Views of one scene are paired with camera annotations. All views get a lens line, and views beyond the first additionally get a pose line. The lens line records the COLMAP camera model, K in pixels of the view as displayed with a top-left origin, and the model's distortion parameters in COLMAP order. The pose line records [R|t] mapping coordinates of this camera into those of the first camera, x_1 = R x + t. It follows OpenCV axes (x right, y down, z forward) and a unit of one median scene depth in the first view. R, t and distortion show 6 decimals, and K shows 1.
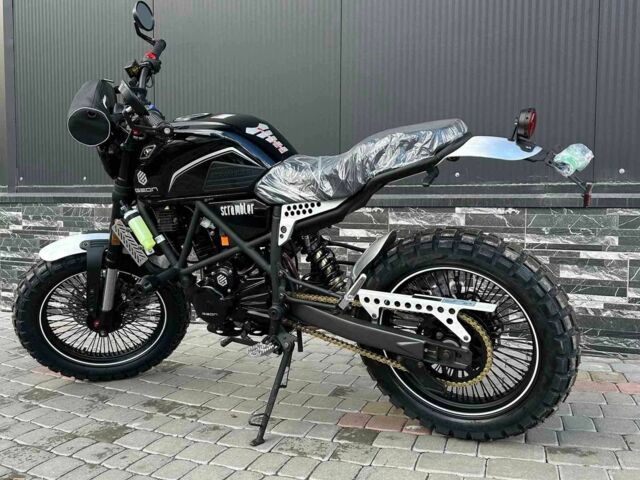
lens RADIAL K [[642.7, 0, 323.1], [0, 642.7, 237.6], [0, 0, 1]] dist [0.075923, -0.198318]
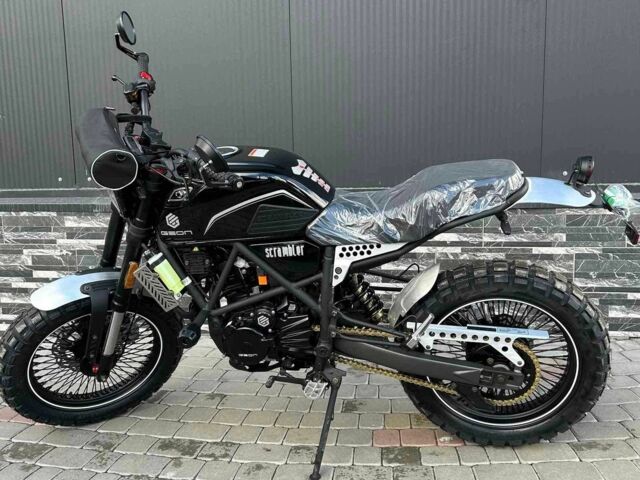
lens RADIAL K [[641.2, 0, 310.8], [0, 641.2, 238.8], [0, 0, 1]] dist [0.075896, -0.175277]
pose [[0.961986, -0.064822, 0.265296, -0.350397], [0.042165, 0.995028, 0.090230, -0.147798], [-0.269826, -0.075614, 0.959936, 0.059507]]
